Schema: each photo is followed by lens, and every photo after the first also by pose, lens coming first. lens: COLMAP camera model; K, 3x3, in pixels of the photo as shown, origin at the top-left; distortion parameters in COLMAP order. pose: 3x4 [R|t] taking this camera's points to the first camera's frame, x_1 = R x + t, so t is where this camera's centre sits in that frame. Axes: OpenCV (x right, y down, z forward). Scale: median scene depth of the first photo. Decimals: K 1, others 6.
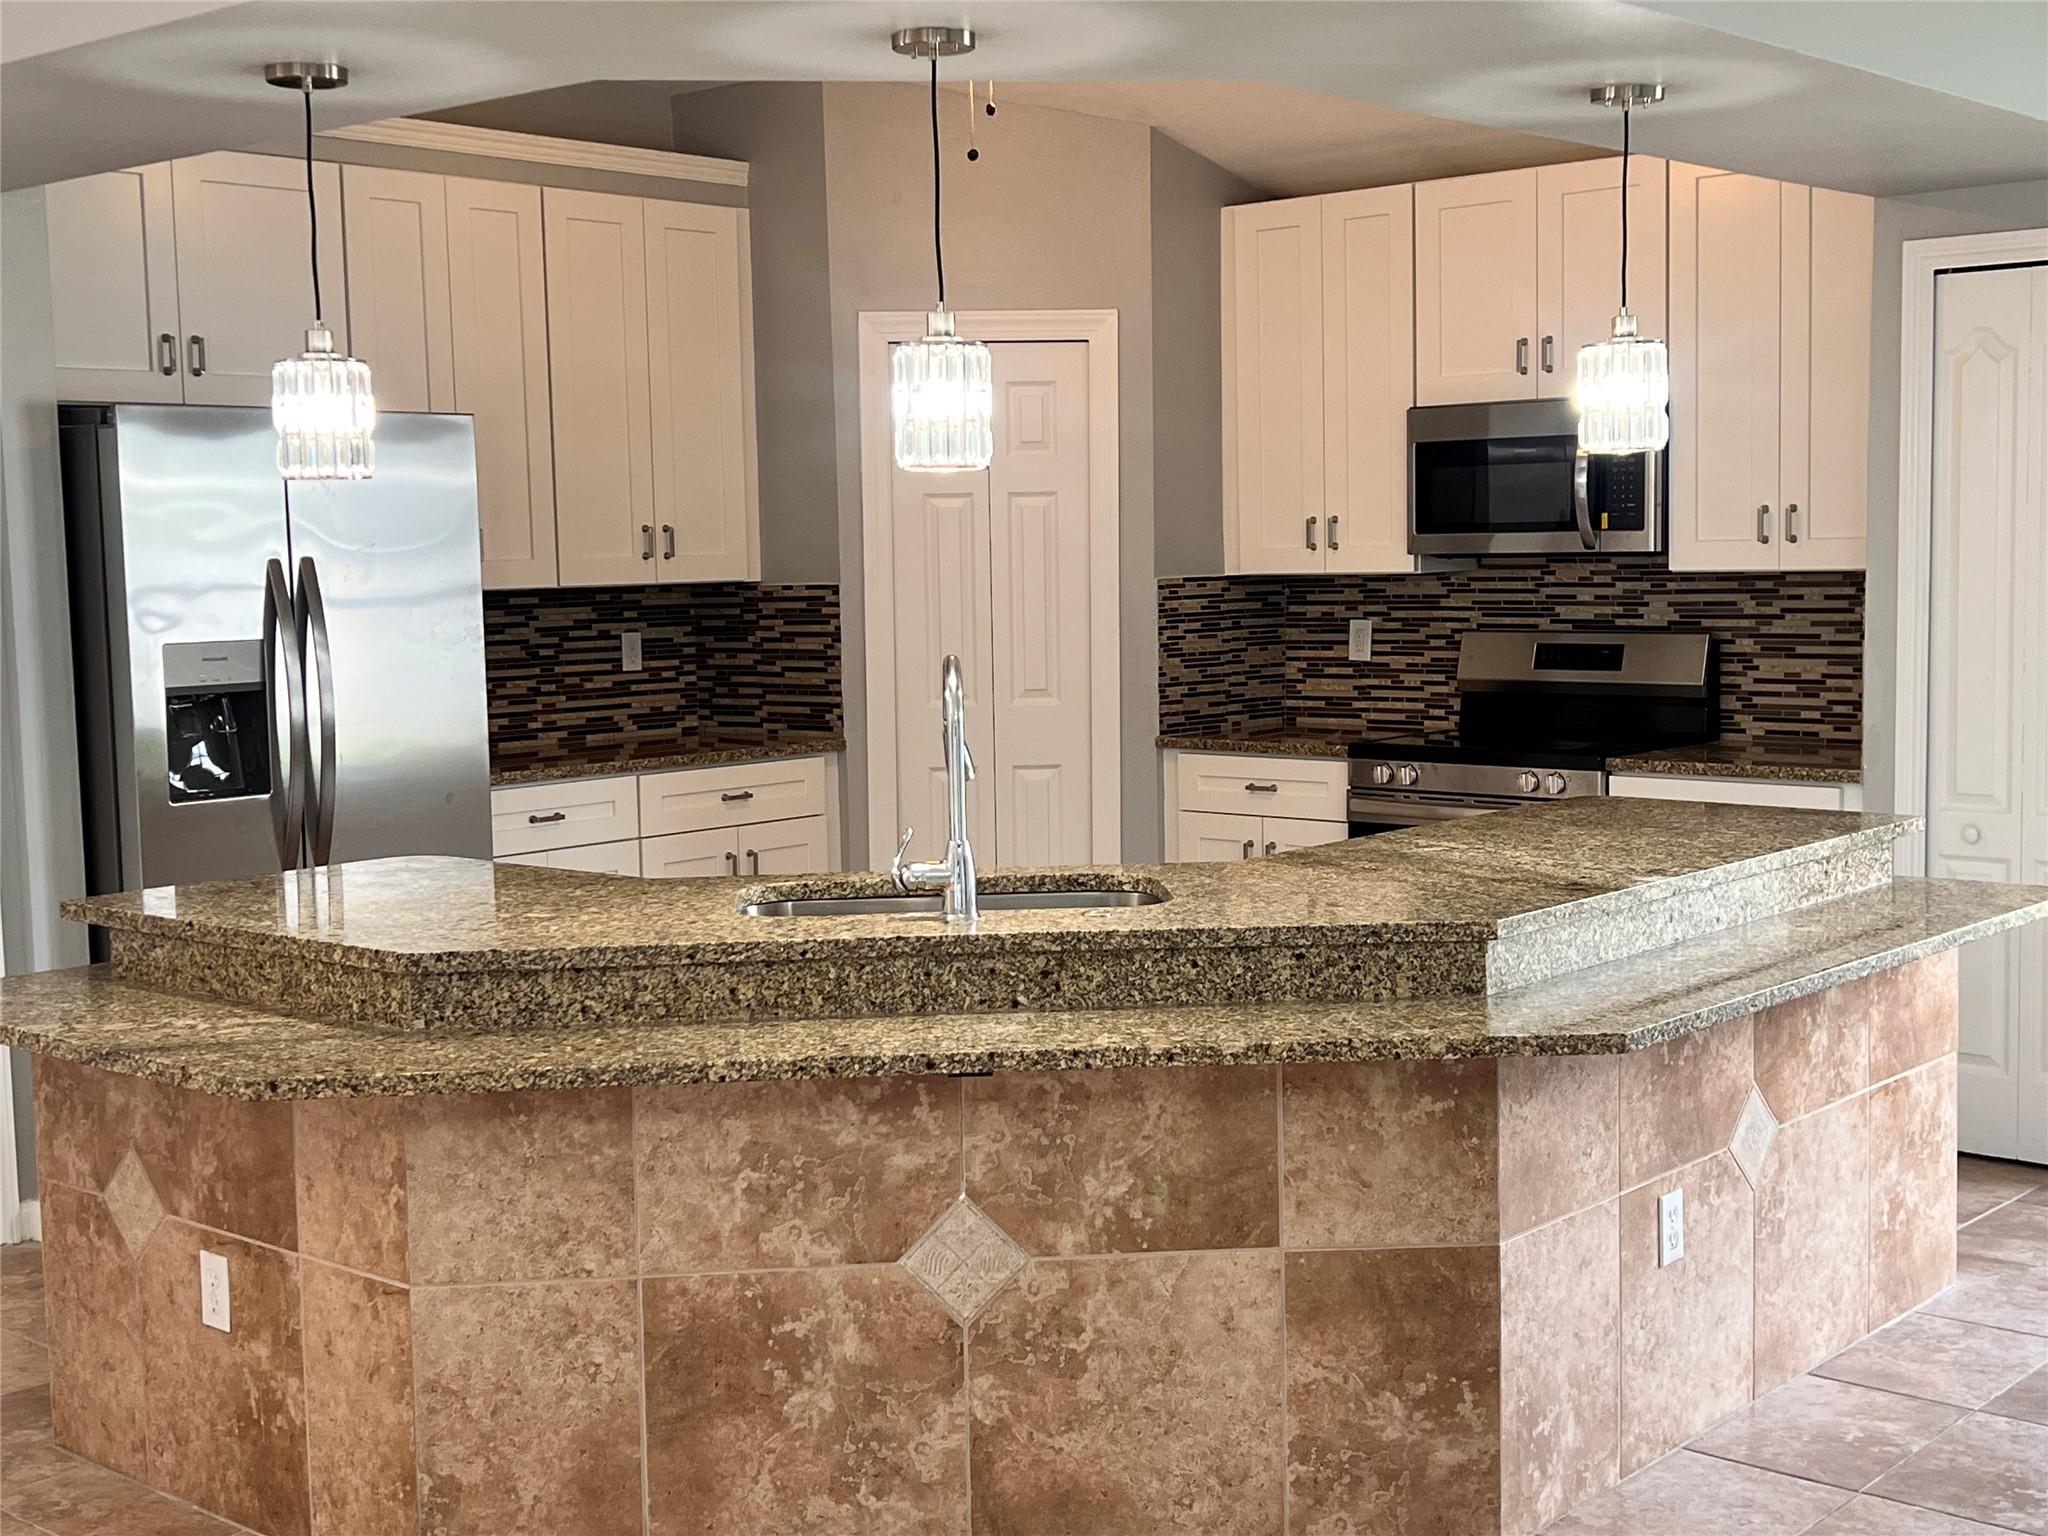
lens RADIAL K [[2557.2, 0, 1024.3], [0, 2557.2, 768.7], [0, 0, 1]] dist [0.024002, 0.000000]
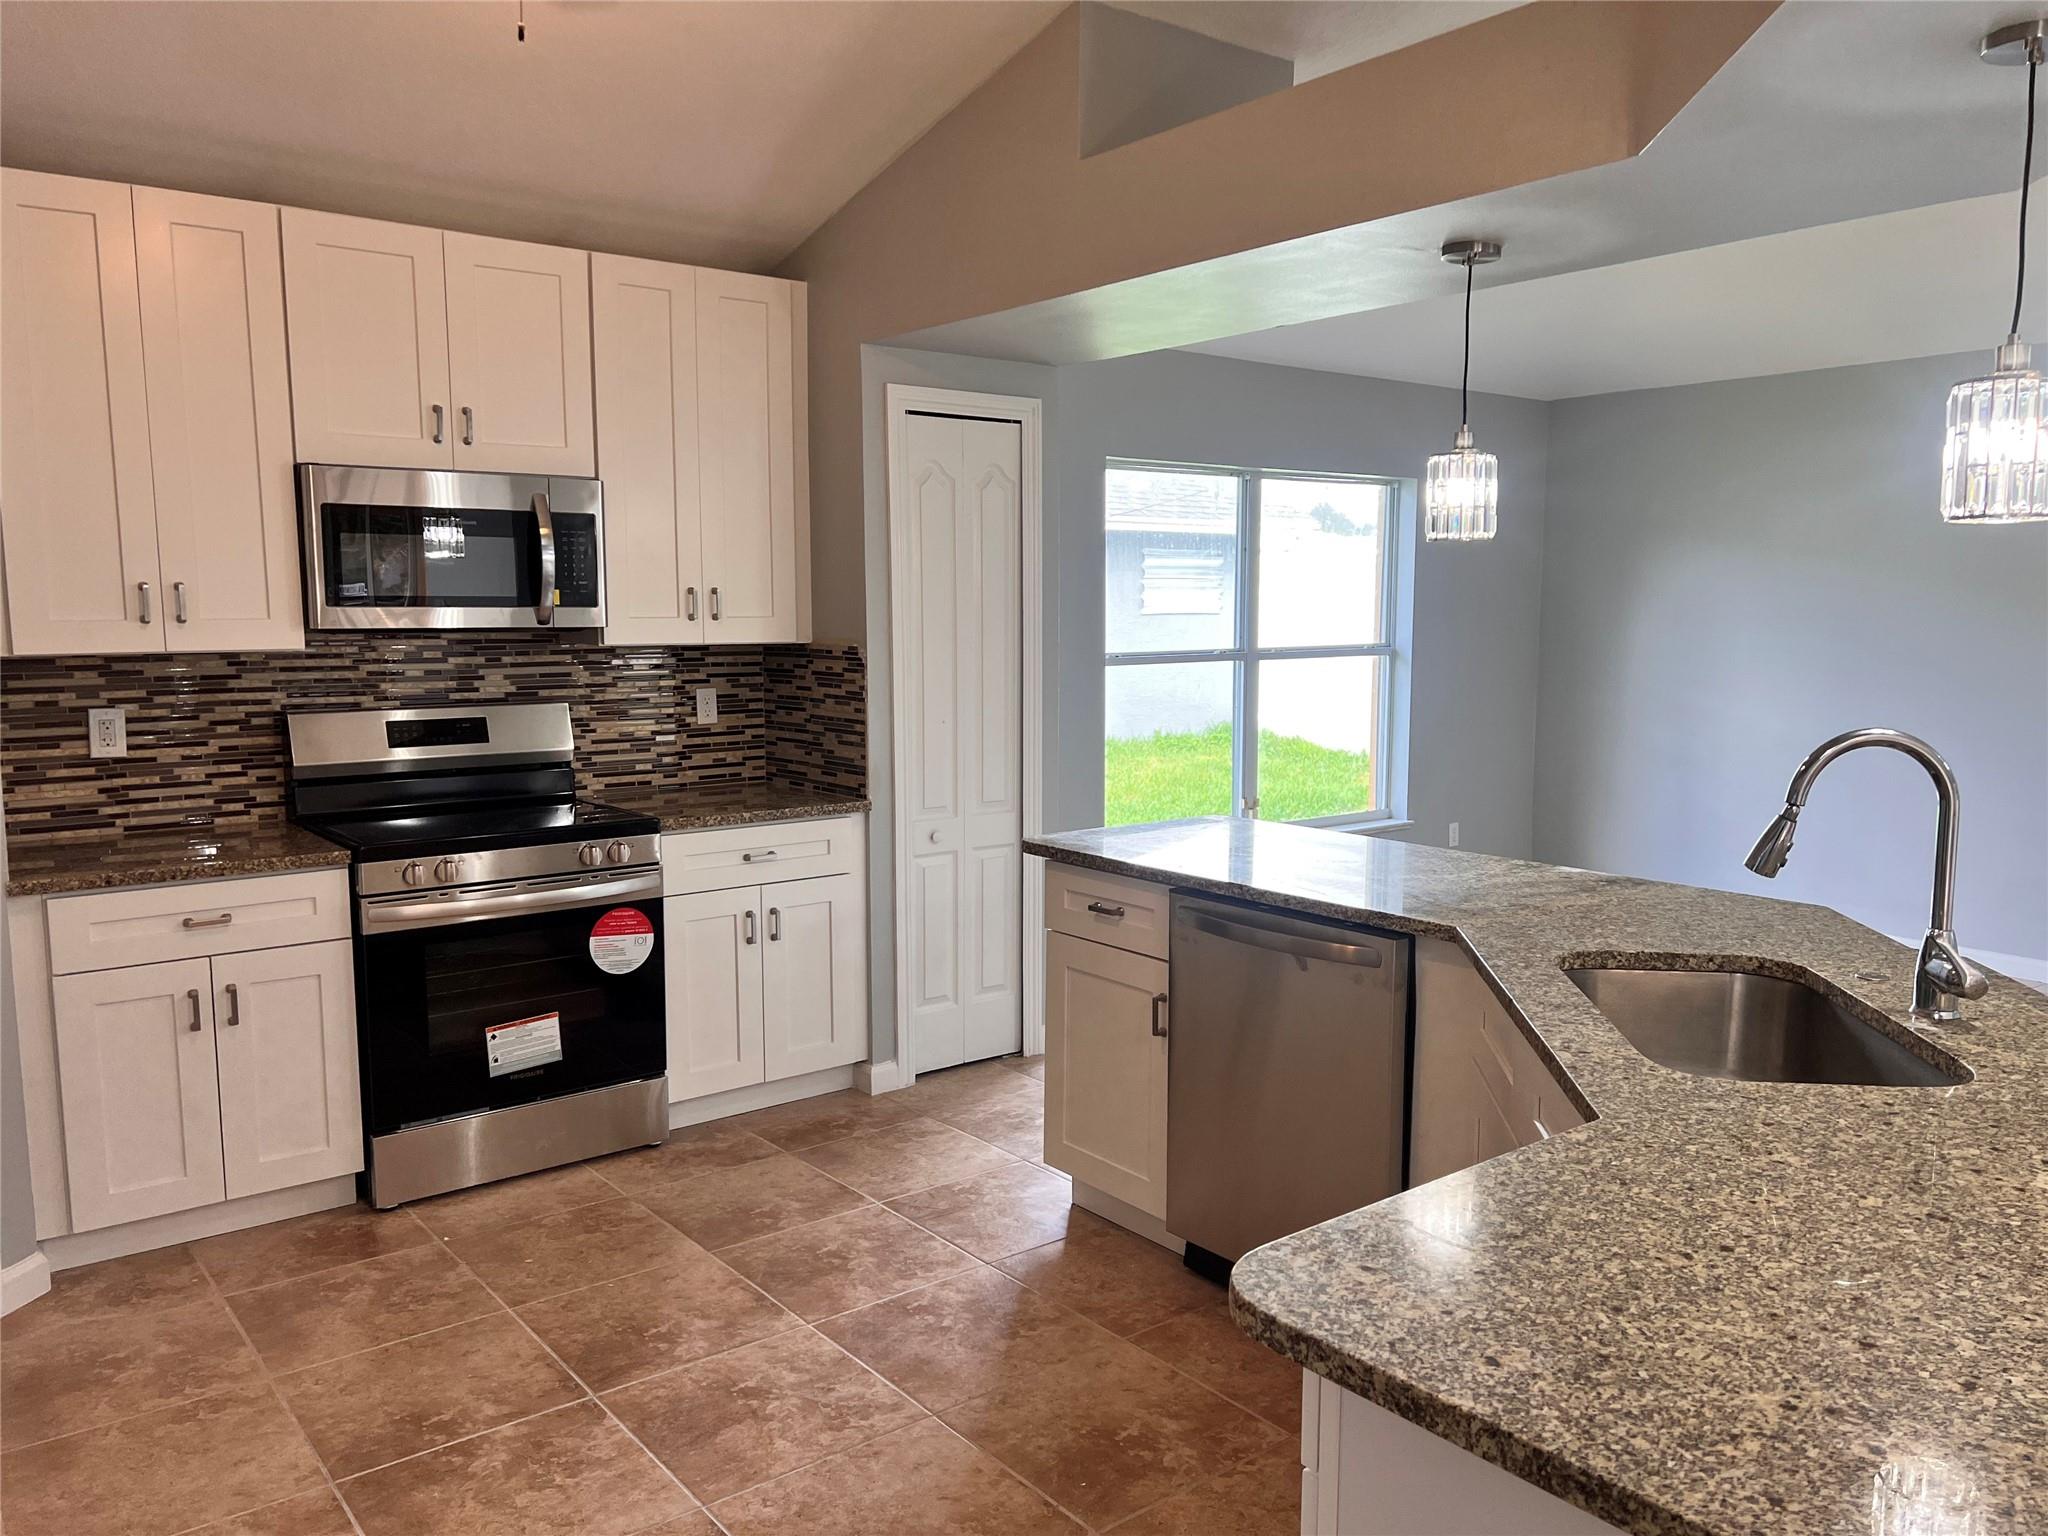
lens RADIAL K [[1523.6, 0, 1025.5], [0, 1523.6, 772.5], [0, 0, 1]] dist [0.011175, -0.026452]
pose [[0.151670, -0.087042, 0.984591, -0.331693], [0.086096, 0.993492, 0.074567, -0.051750], [-0.984674, 0.073460, 0.158177, 0.667557]]
